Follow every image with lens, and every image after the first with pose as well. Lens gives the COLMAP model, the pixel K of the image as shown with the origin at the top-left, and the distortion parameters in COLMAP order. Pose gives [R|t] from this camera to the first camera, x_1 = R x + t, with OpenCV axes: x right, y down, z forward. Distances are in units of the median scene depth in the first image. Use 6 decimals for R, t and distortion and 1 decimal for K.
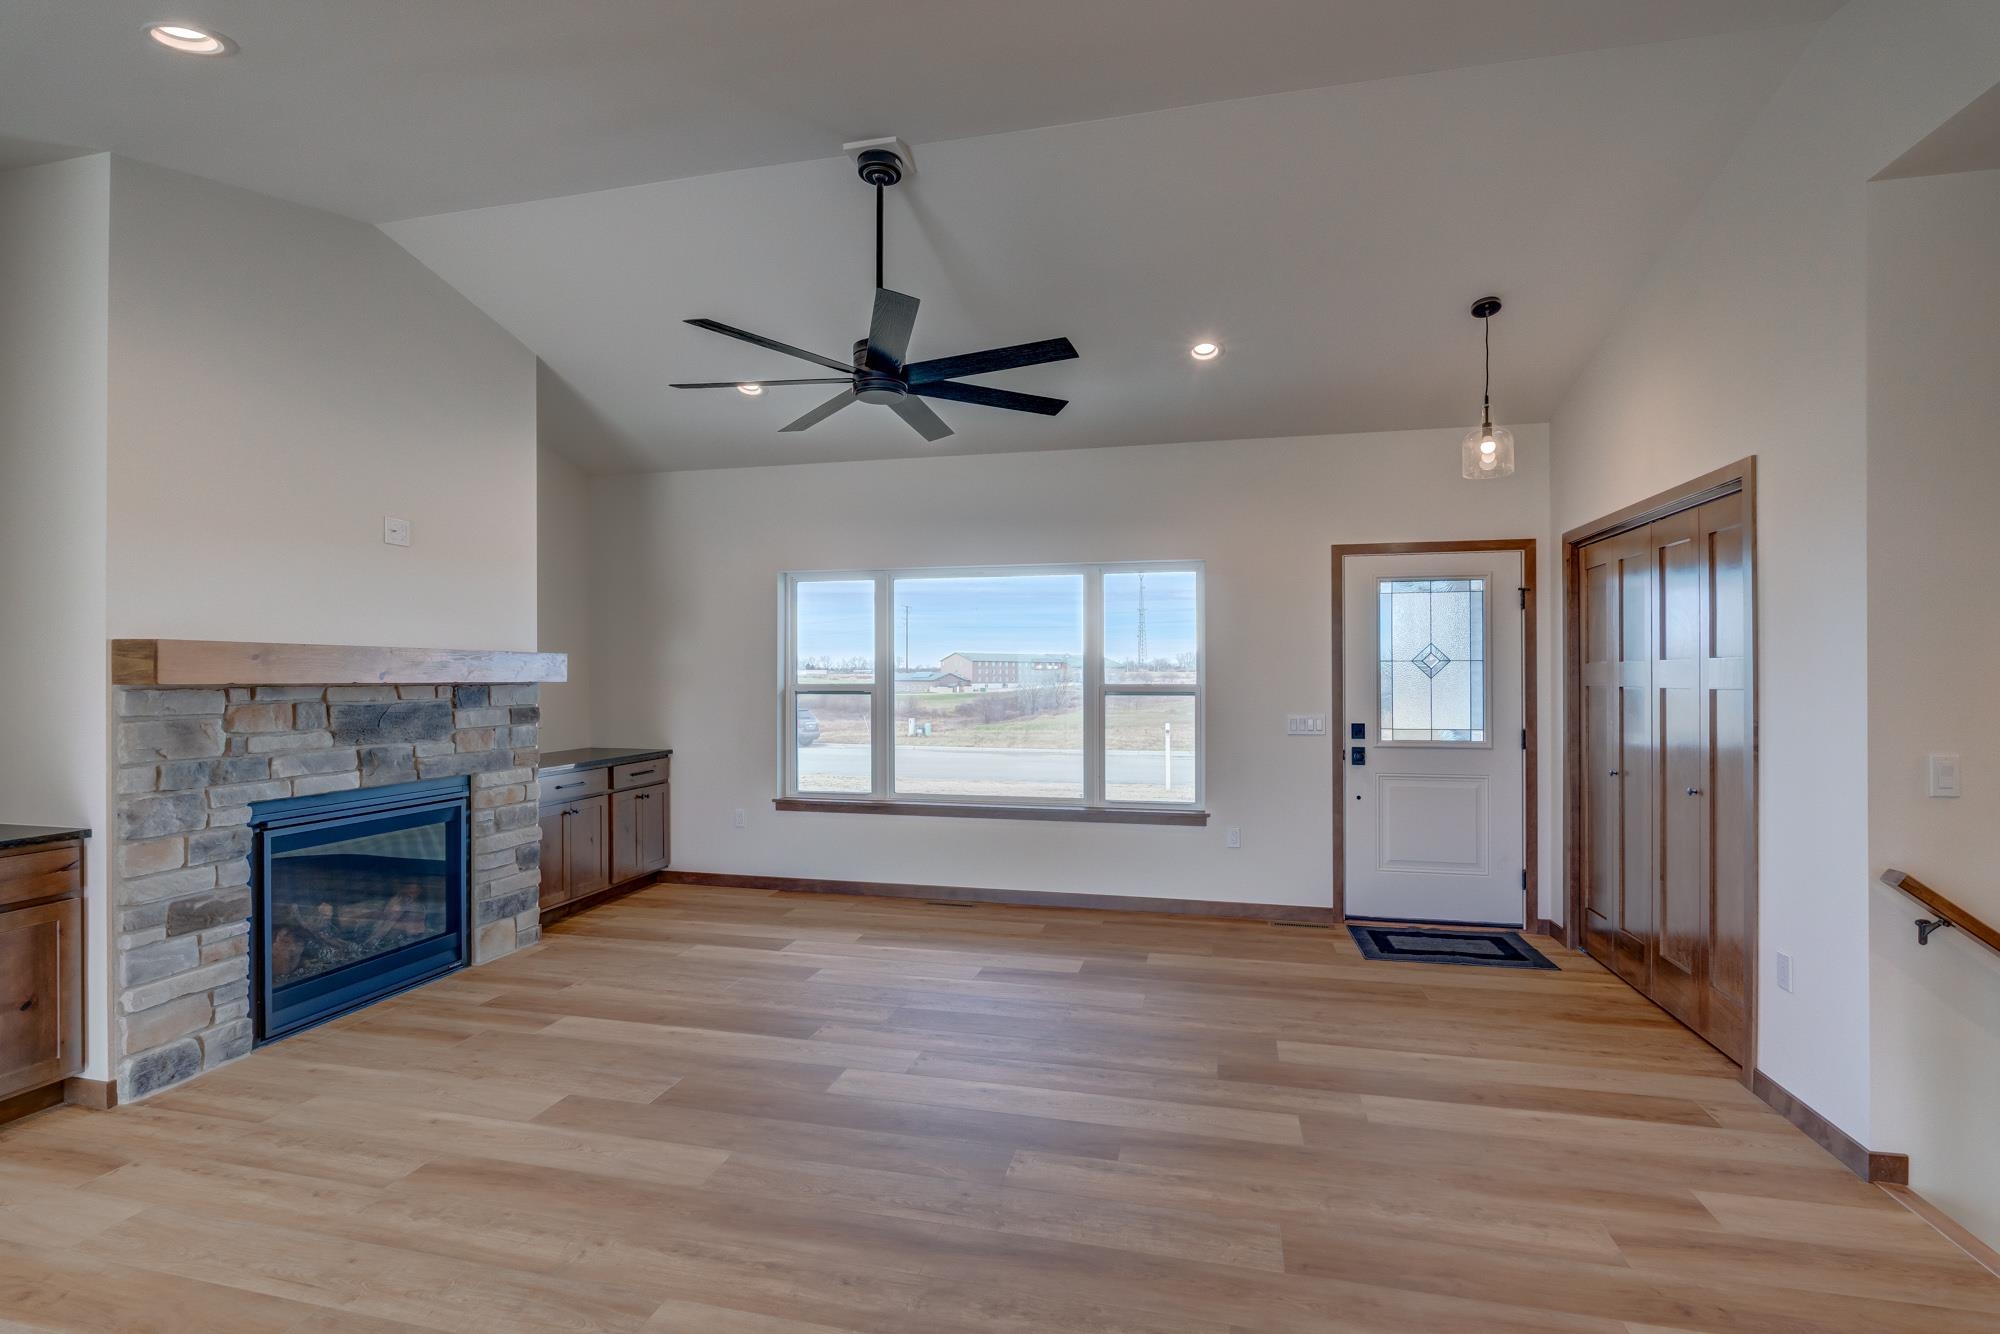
lens RADIAL K [[894.4, 0, 1005.2], [0, 894.4, 681.8], [0, 0, 1]] dist [-0.002106, 0.000448]
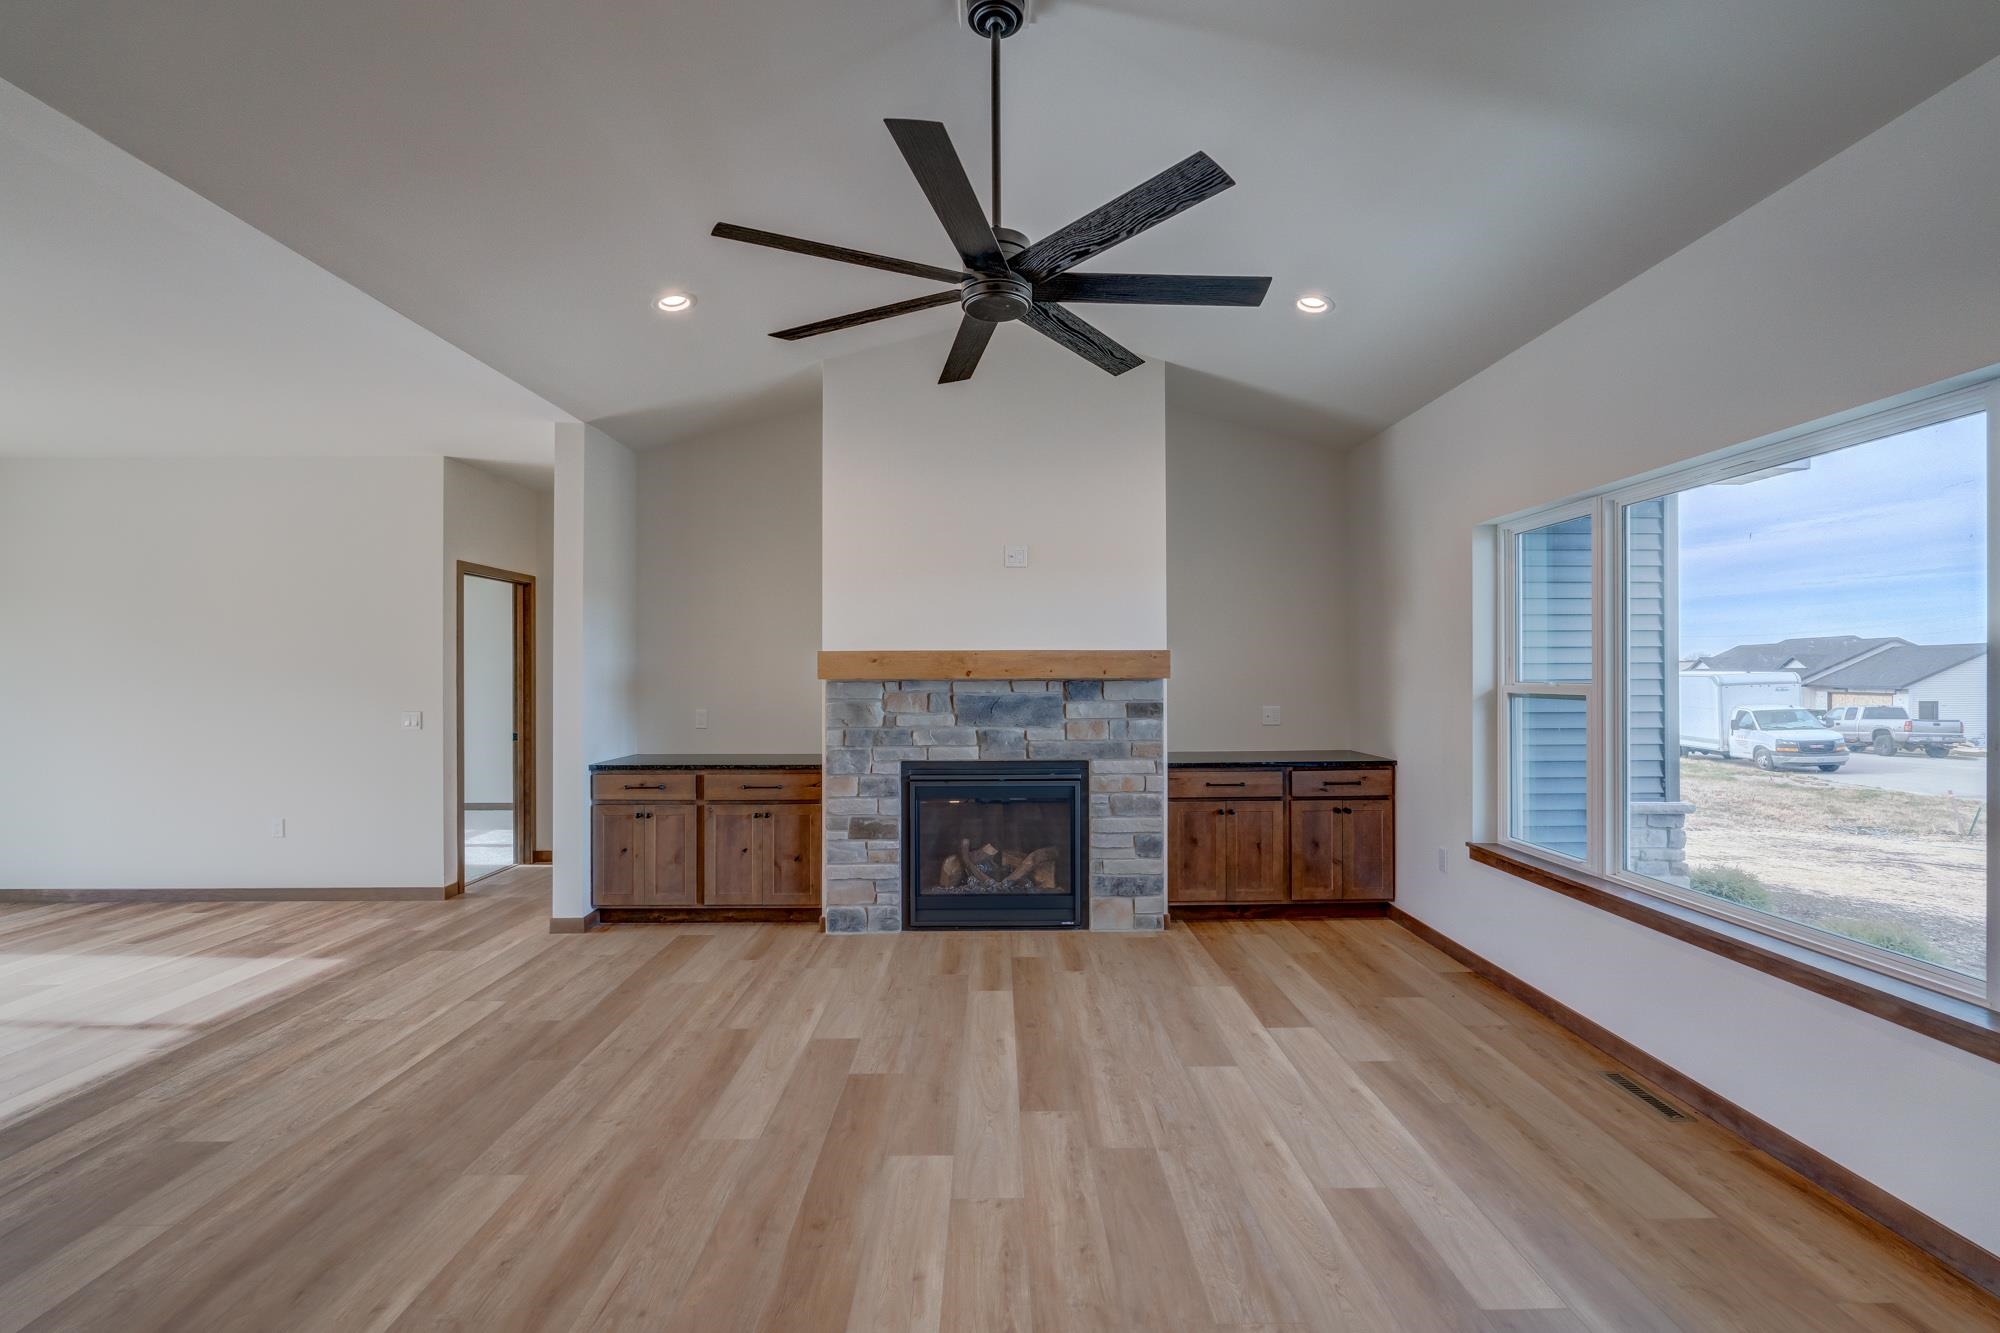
lens RADIAL K [[869.8, 0, 1000.0], [0, 869.8, 666.5], [0, 0, 1]] dist [-0.013688, 0.000119]
pose [[0.237919, -0.010135, -0.971232, 0.500432], [-0.001508, 0.999940, -0.010804, -0.002500], [0.971284, 0.004035, 0.237890, 0.710833]]
